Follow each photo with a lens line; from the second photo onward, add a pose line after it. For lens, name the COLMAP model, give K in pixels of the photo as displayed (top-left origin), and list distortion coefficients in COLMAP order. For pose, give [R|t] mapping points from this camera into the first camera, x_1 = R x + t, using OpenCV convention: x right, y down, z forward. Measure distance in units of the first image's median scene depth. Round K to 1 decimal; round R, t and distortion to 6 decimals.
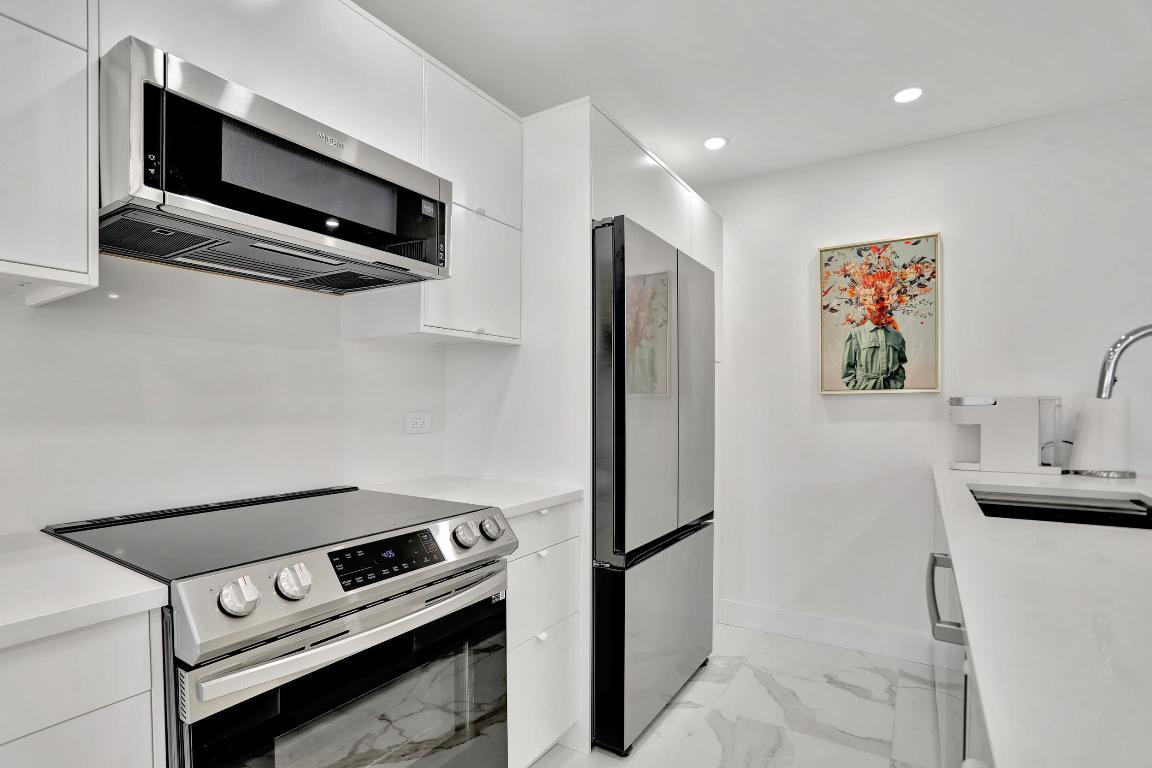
lens RADIAL K [[569.6, 0, 549.0], [0, 569.6, 418.4], [0, 0, 1]] dist [-0.065956, 0.031587]
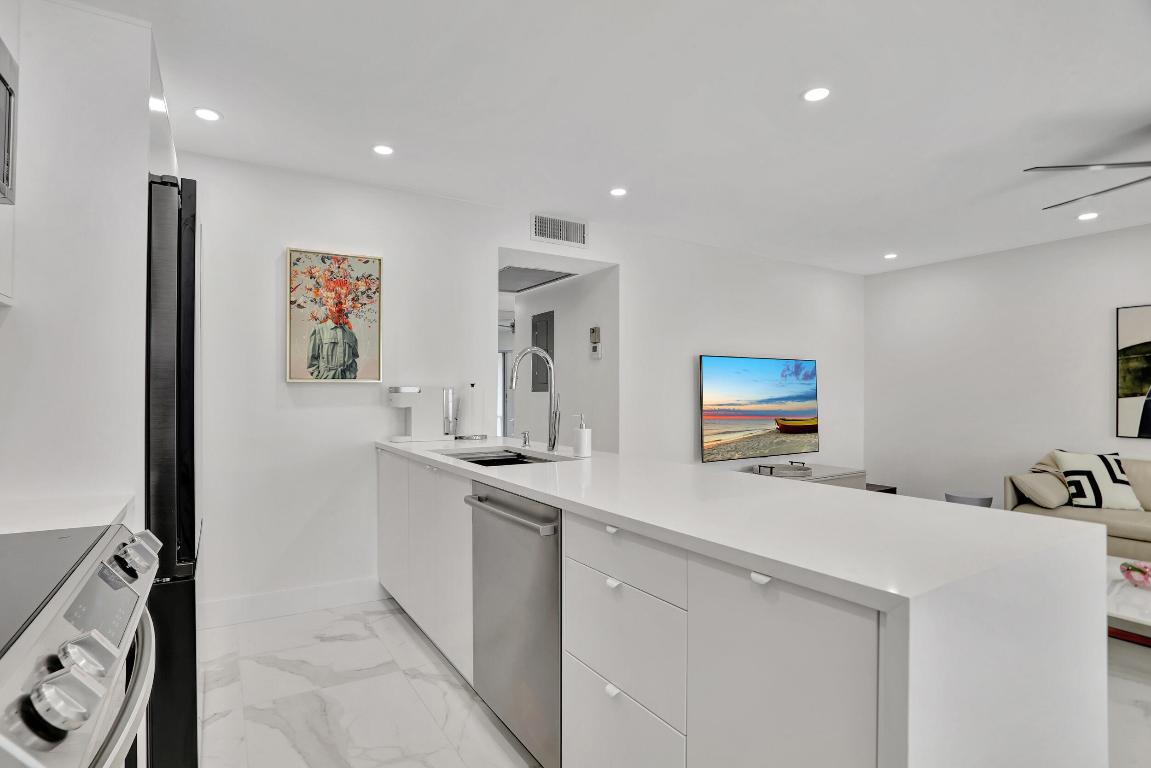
lens RADIAL K [[576.6, 0, 548.2], [0, 576.6, 388.4], [0, 0, 1]] dist [-0.067189, 0.033218]
pose [[0.434794, 0.009977, 0.900475, -0.304726], [0.016065, 0.999694, -0.018833, -0.002703], [-0.900387, 0.022655, 0.434501, 0.082018]]
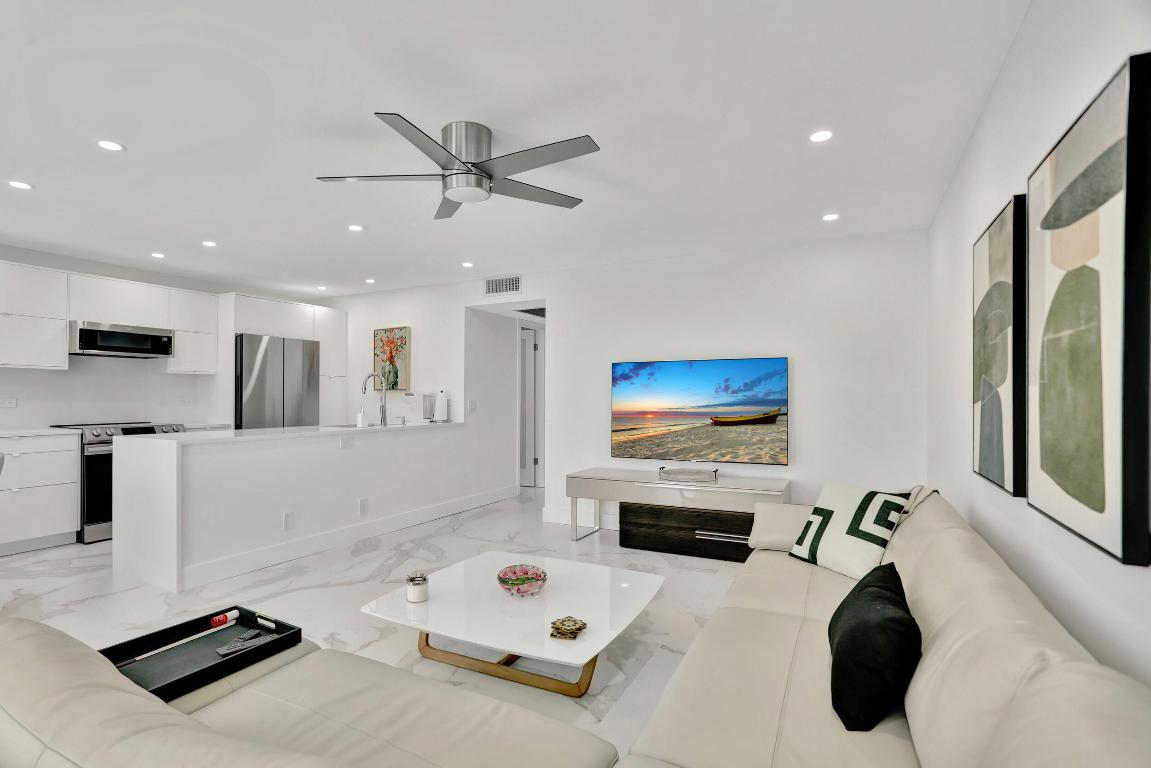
lens RADIAL K [[564.8, 0, 549.1], [0, 564.8, 393.9], [0, 0, 1]] dist [-0.065806, 0.029239]
pose [[0.995712, 0.003832, 0.092430, 1.070175], [-0.001524, 0.999686, -0.025027, 0.028635], [-0.092497, 0.024779, 0.995405, -1.511608]]
